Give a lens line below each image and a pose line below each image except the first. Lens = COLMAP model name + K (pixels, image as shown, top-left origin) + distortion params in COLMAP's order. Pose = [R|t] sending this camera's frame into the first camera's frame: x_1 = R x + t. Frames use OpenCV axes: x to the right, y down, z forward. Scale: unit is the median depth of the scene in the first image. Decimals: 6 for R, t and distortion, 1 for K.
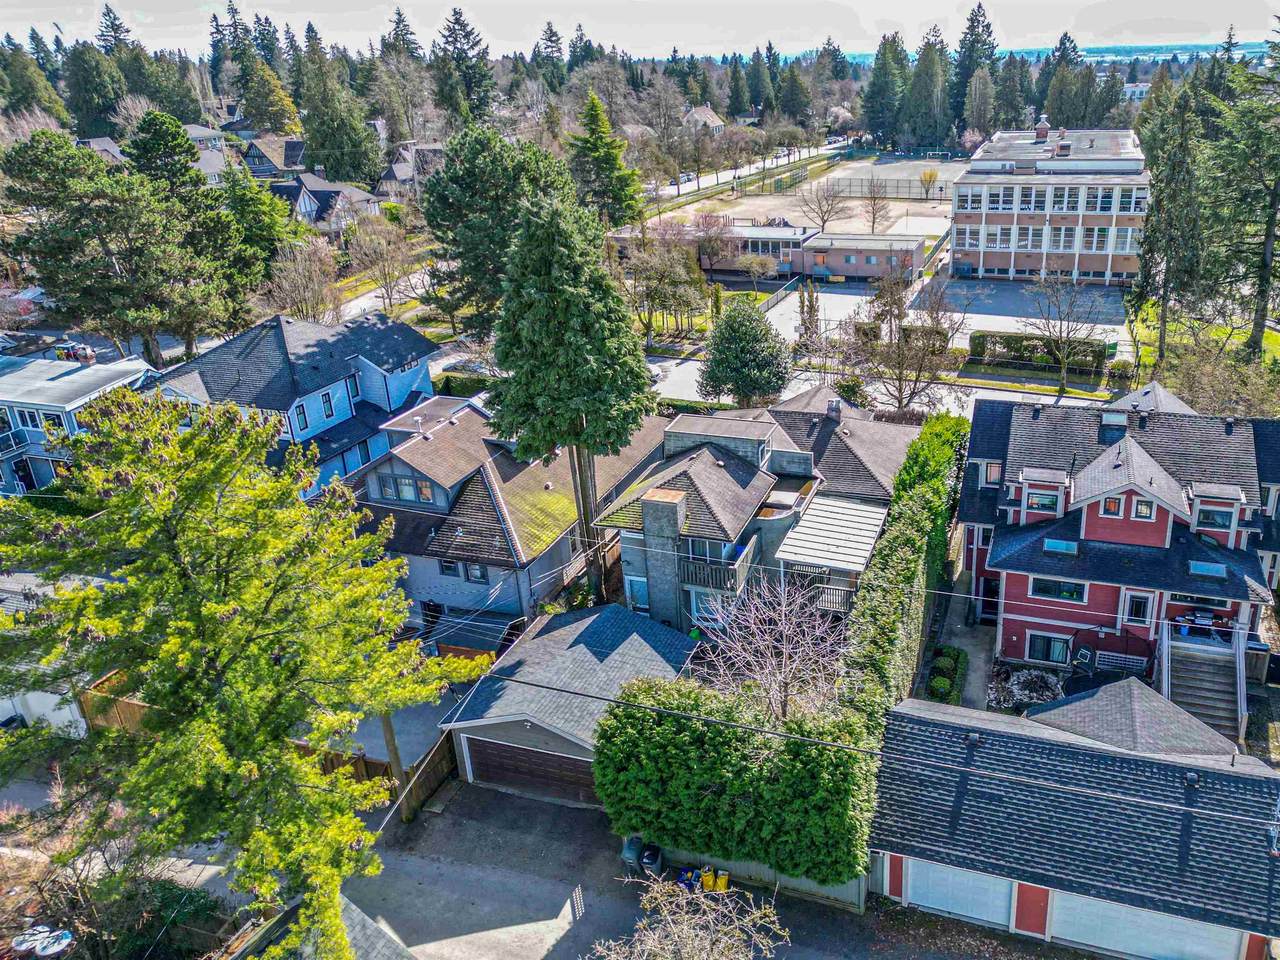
lens RADIAL K [[898.0, 0, 641.3], [0, 898.0, 476.5], [0, 0, 1]] dist [0.007902, 0.002414]
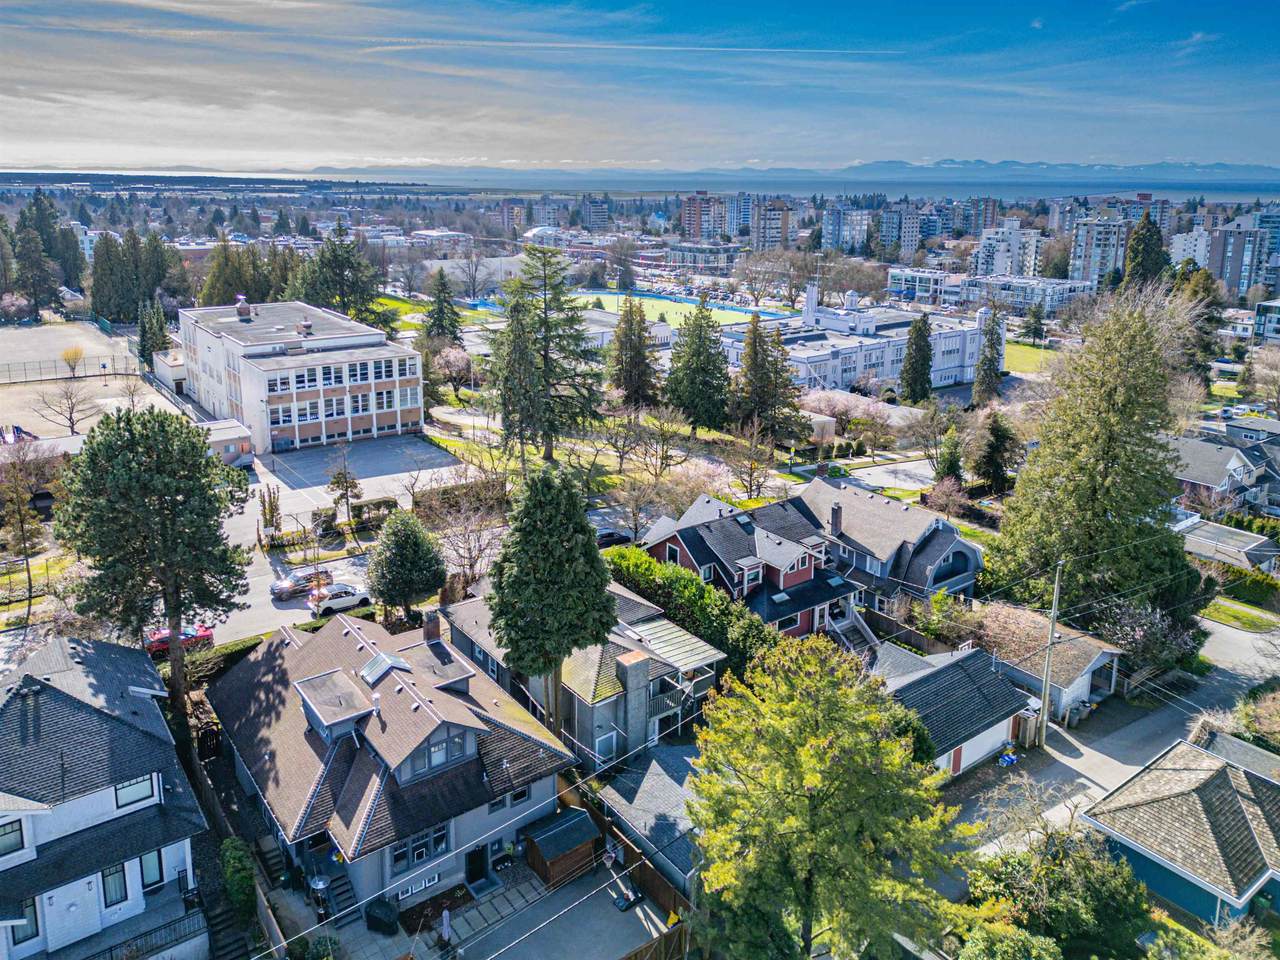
lens RADIAL K [[898.0, 0, 642.3], [0, 898.0, 481.1], [0, 0, 1]] dist [0.007902, 0.002414]
pose [[0.573189, -0.217734, 0.789966, -0.271879], [0.333172, 0.942693, 0.018084, -0.069003], [-0.748633, 0.252829, 0.612884, 0.033064]]
